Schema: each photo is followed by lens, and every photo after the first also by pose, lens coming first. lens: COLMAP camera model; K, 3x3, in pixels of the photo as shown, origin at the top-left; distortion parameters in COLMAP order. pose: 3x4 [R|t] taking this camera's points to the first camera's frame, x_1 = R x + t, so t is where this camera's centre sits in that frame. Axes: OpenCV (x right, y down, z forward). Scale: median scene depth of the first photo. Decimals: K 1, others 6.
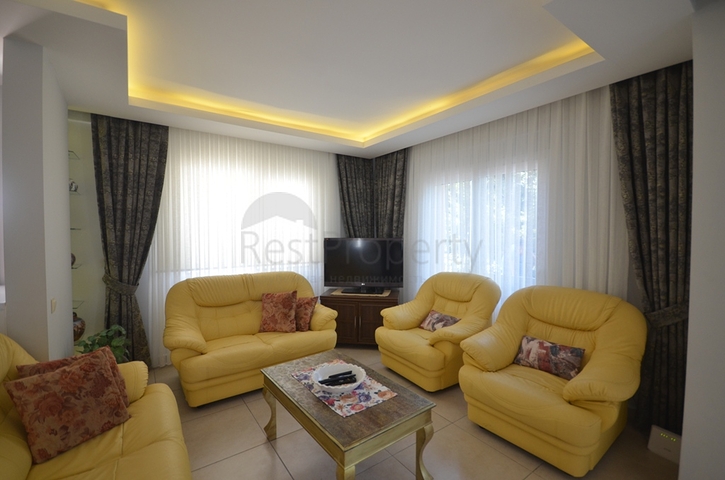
lens RADIAL K [[318.2, 0, 363.3], [0, 318.2, 238.4], [0, 0, 1]] dist [0.007975, -0.008475]
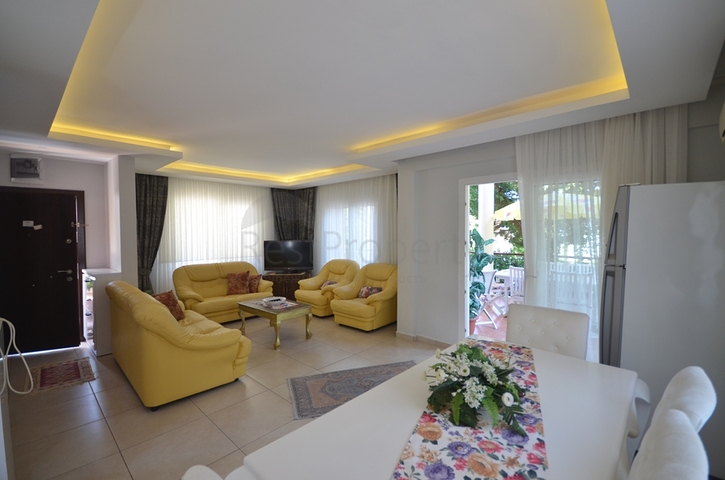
lens RADIAL K [[318.2, 0, 362.9], [0, 318.2, 240.7], [0, 0, 1]] dist [0.007975, -0.008475]
pose [[0.980034, -0.011719, 0.198485, 0.062610], [0.010217, 0.999911, 0.008589, -0.013456], [-0.198568, -0.006390, 0.980066, -0.876530]]
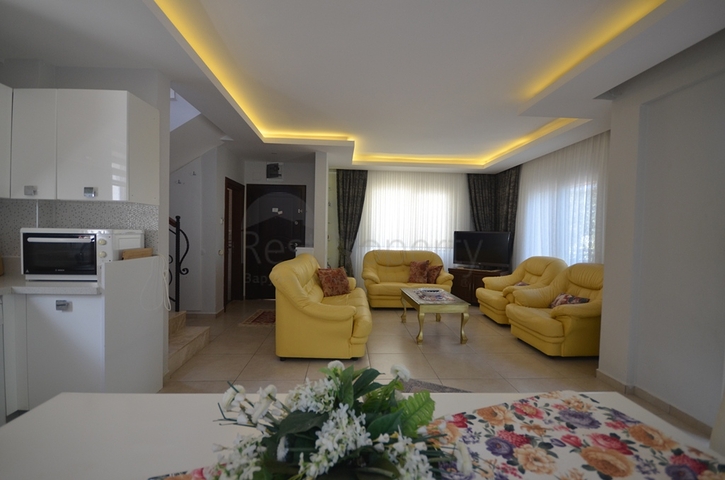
lens RADIAL K [[318.2, 0, 363.2], [0, 318.2, 239.7], [0, 0, 1]] dist [0.007975, -0.008475]
pose [[0.845398, 0.029608, -0.533315, 0.399451], [-0.033105, 0.999447, 0.003008, 0.061529], [0.533109, 0.015112, 0.845911, -0.627251]]
